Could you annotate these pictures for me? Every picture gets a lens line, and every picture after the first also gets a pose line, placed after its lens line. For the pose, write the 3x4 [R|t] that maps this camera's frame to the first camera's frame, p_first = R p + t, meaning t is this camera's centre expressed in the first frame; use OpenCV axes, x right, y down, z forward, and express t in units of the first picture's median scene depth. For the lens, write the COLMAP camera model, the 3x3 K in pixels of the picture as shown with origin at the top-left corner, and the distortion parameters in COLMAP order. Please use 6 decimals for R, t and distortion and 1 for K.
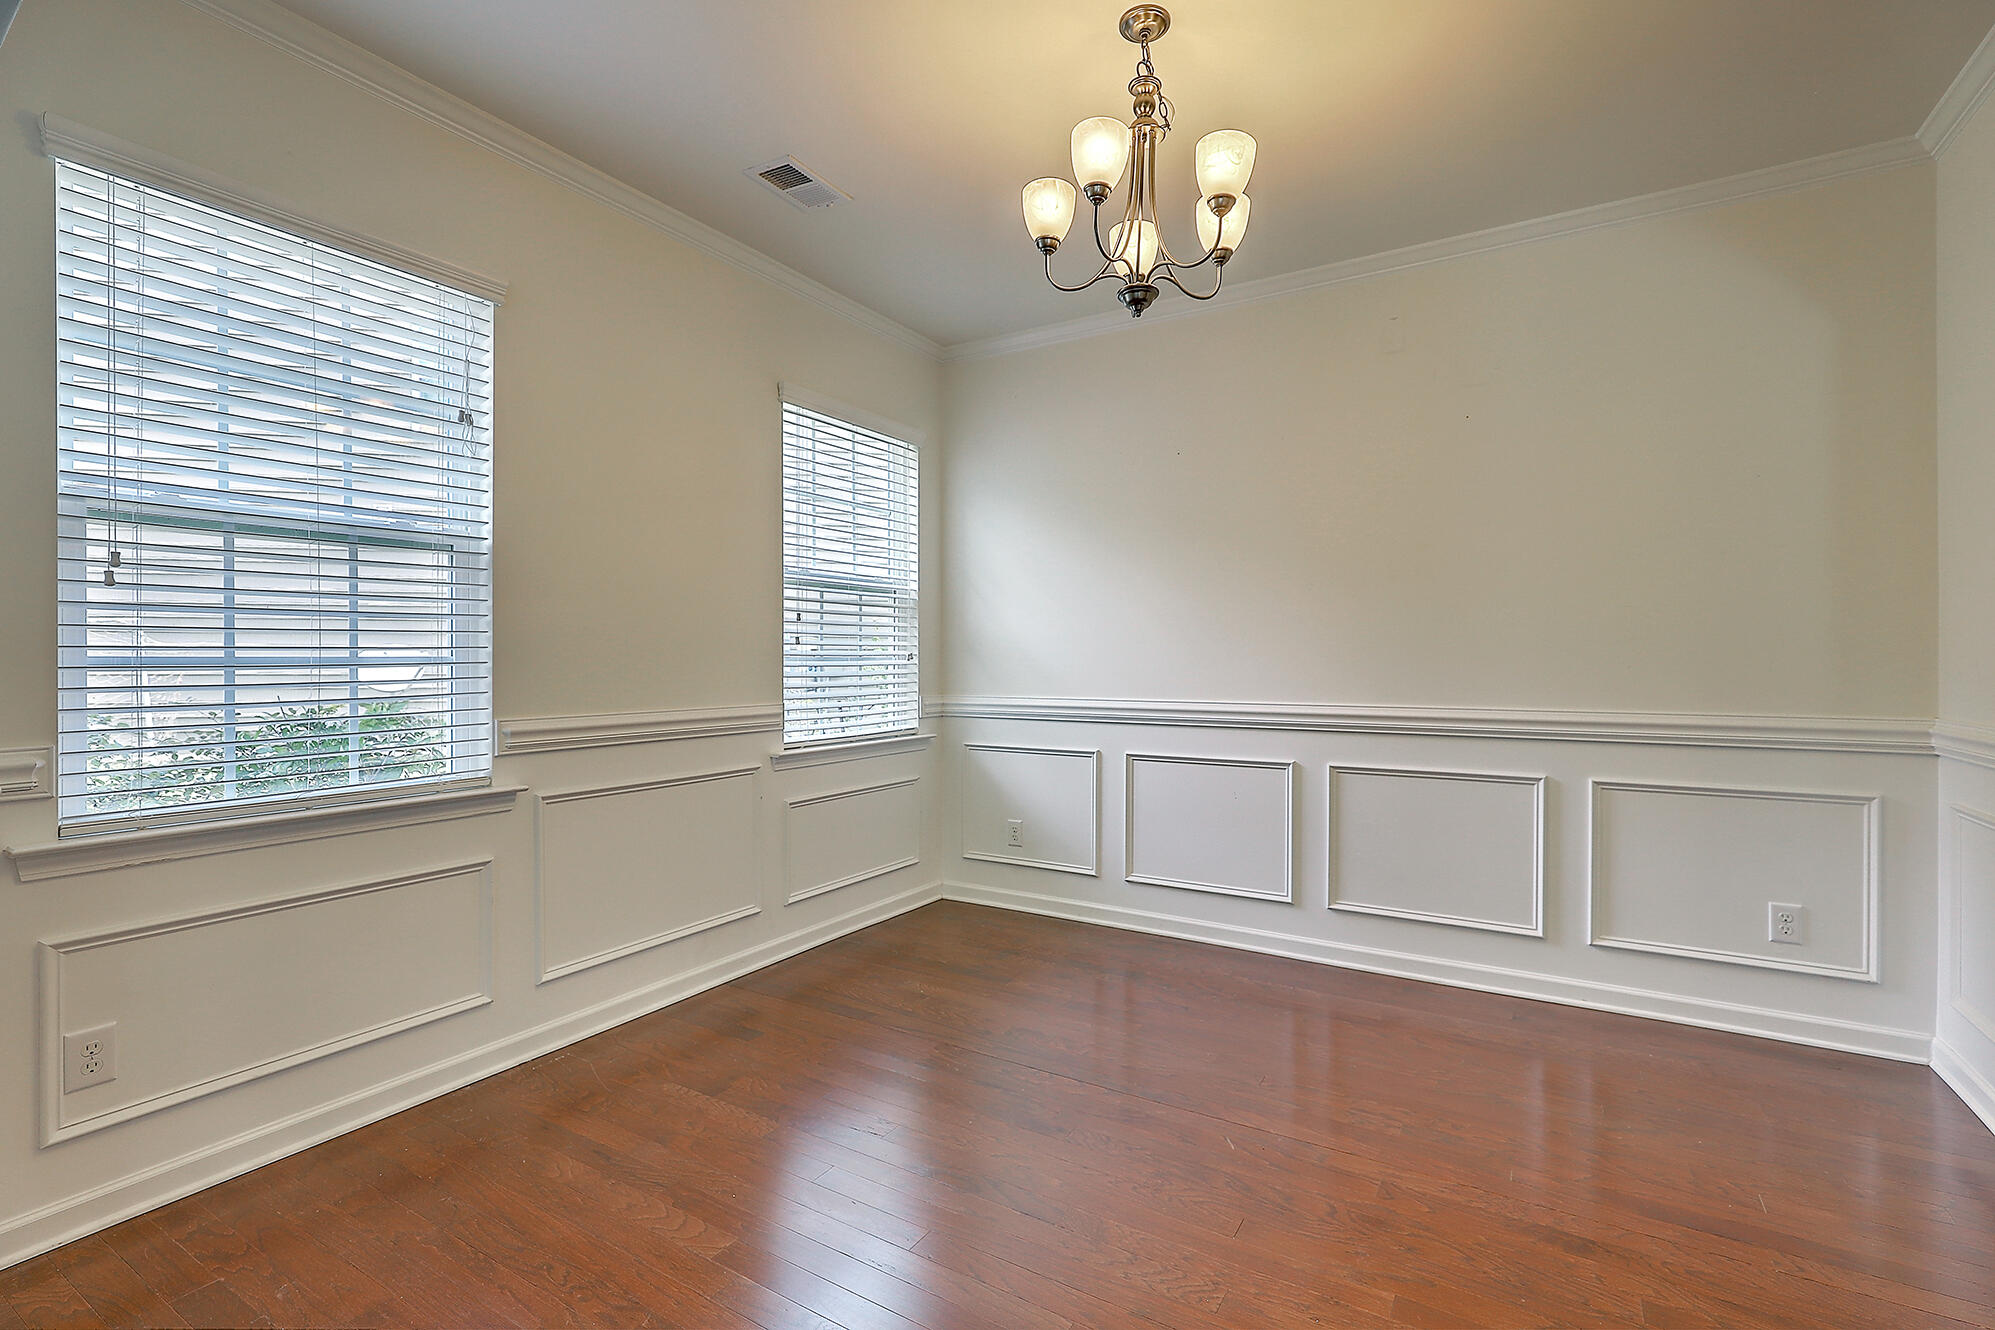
lens RADIAL K [[910.9, 0, 997.5], [0, 910.9, 665.0], [0, 0, 1]] dist [-0.000326, -0.000006]
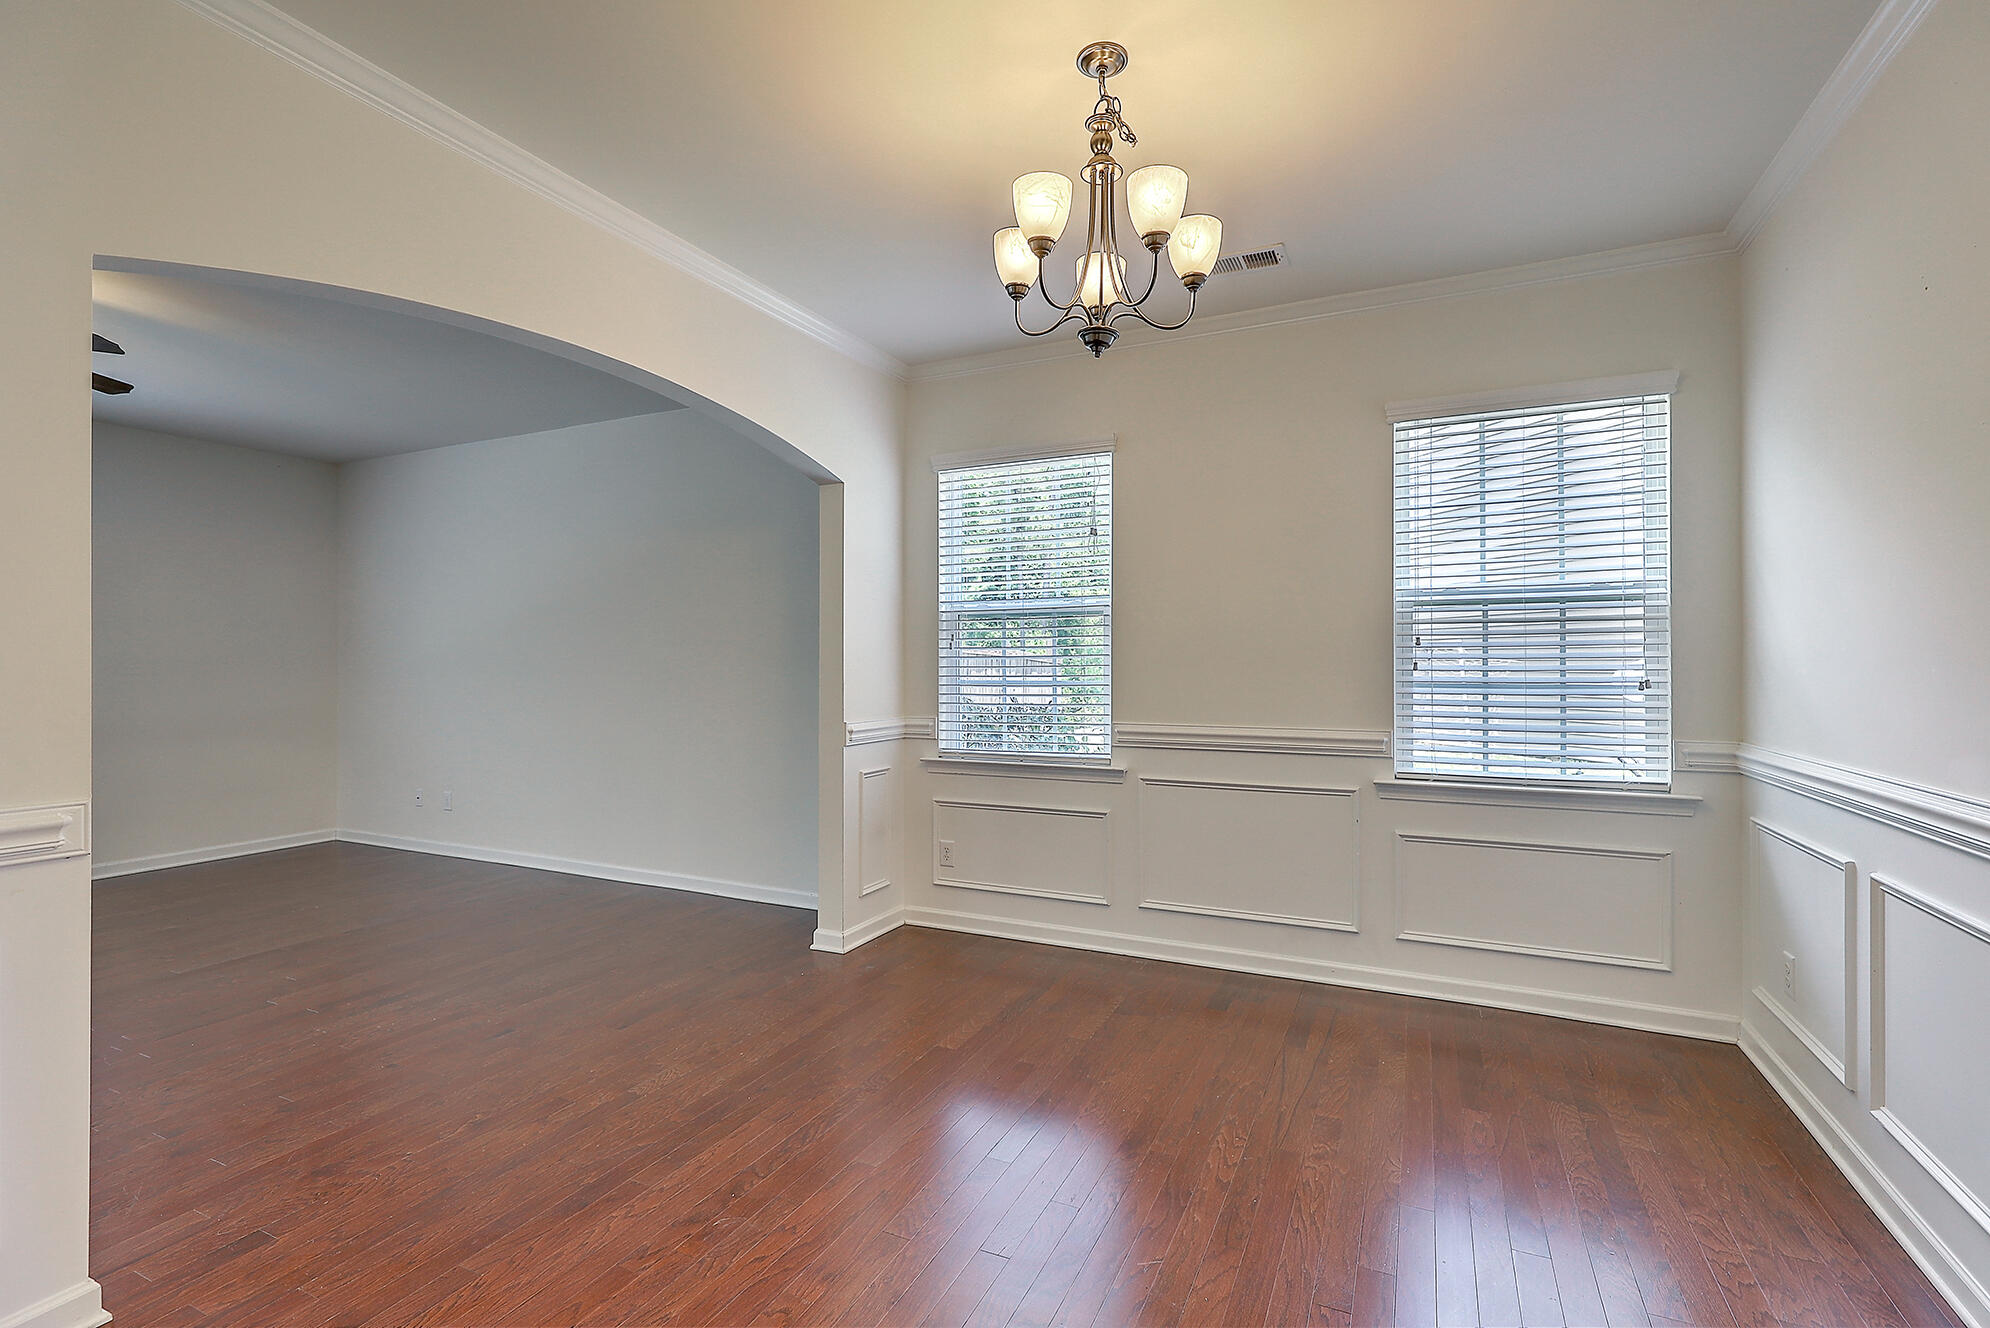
lens RADIAL K [[908.6, 0, 995.0], [0, 908.6, 664.0], [0, 0, 1]] dist [-0.000326, -0.000006]
pose [[0.083769, -0.001529, -0.996484, 0.952769], [-0.006941, 0.999974, -0.002117, -0.033569], [0.996461, 0.007094, 0.083756, 0.670356]]
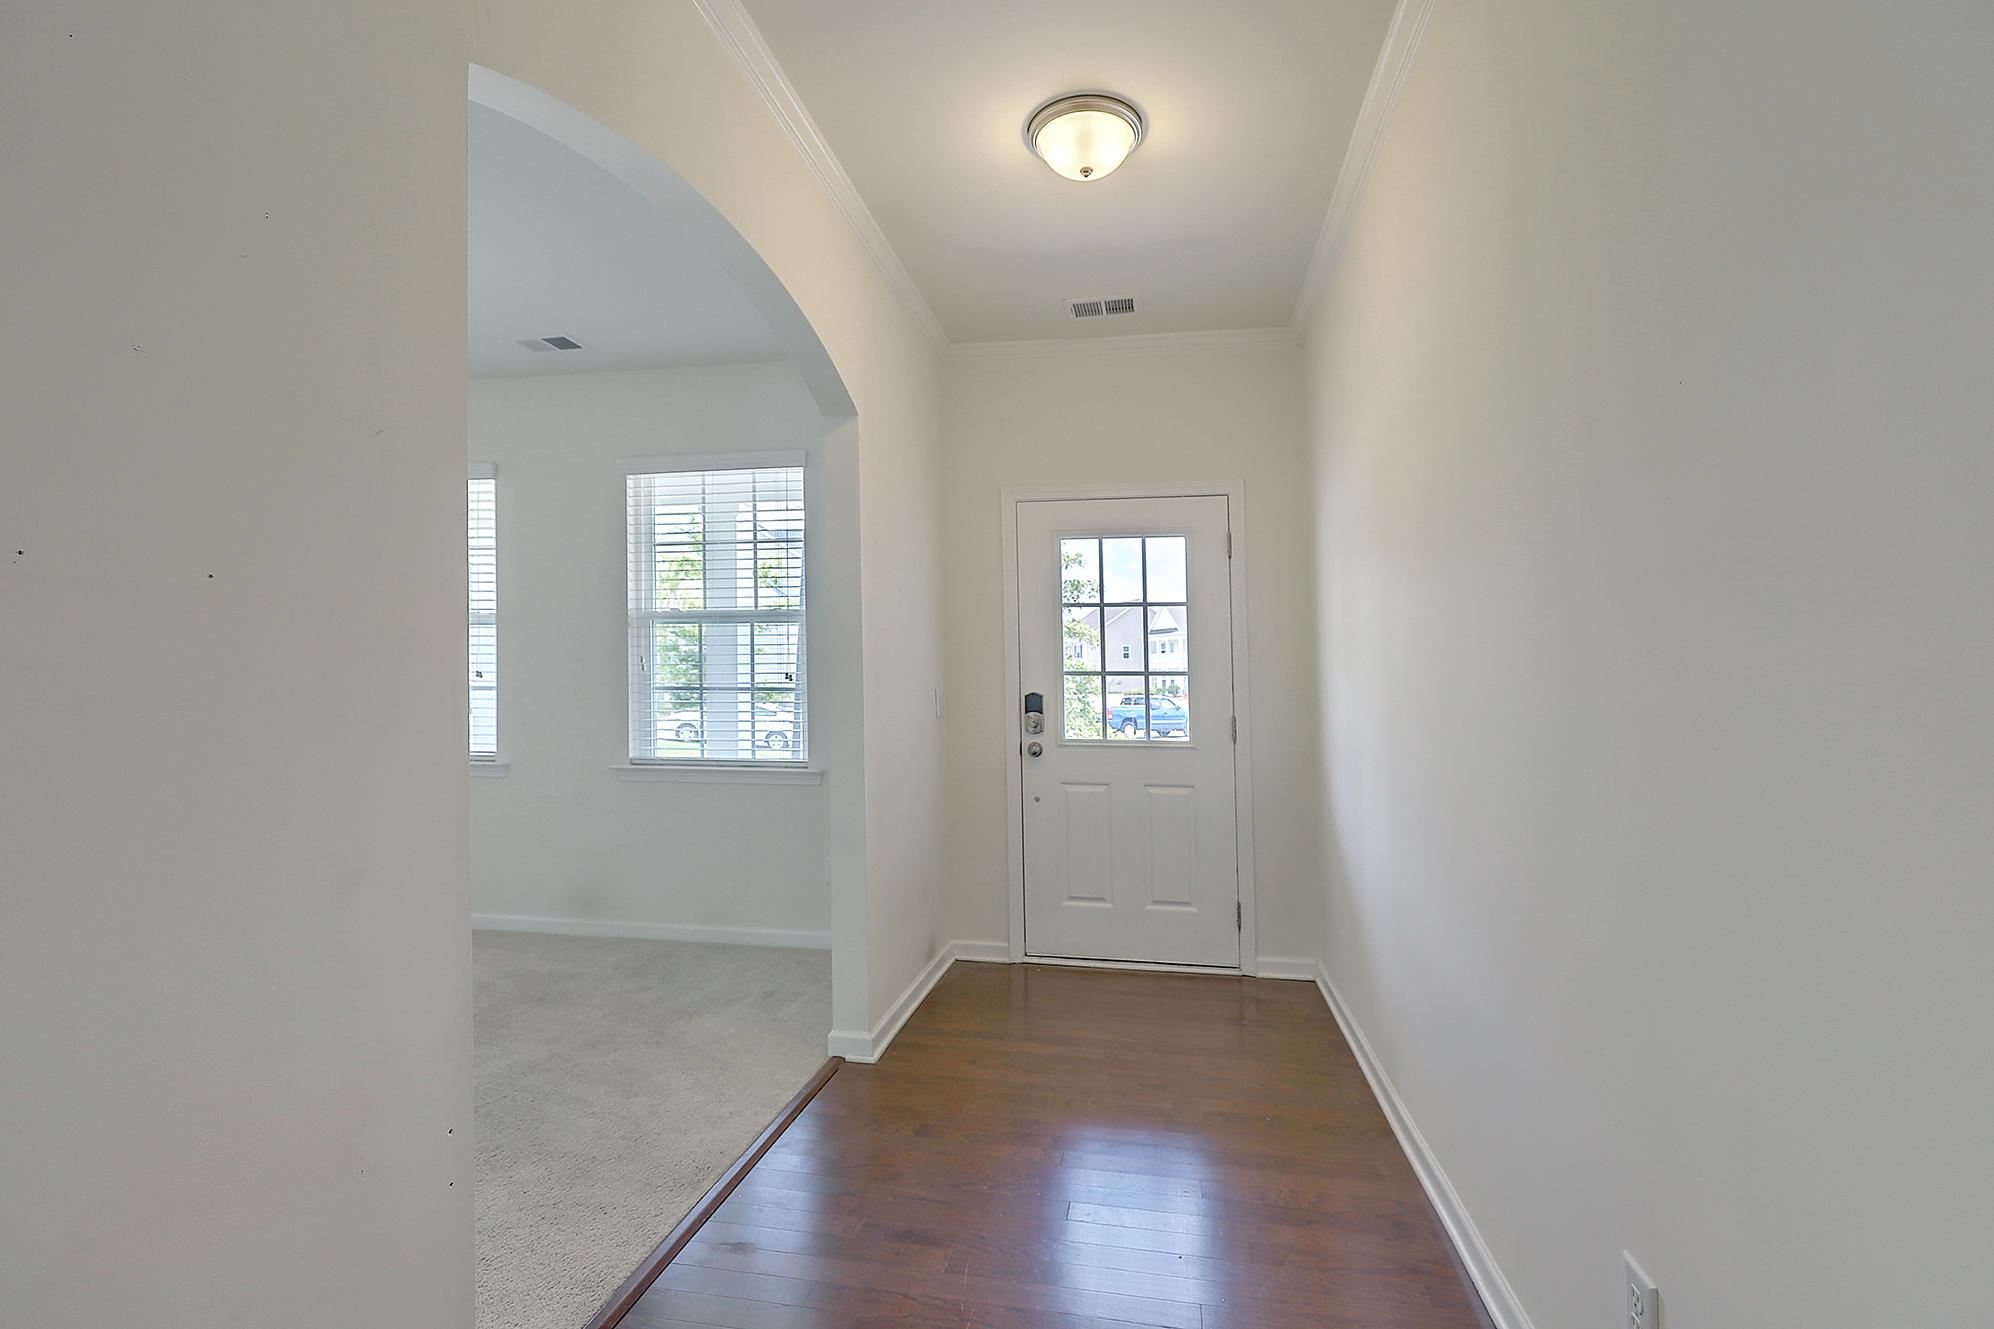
lens RADIAL K [[888.7, 0, 997.0], [0, 888.7, 664.5], [0, 0, 1]] dist [-0.039791, -0.000011]
pose [[0.343230, -0.006941, -0.939226, 1.391793], [-0.010653, 0.999880, -0.011282, -0.038211], [0.939191, 0.013878, 0.343114, 1.420656]]
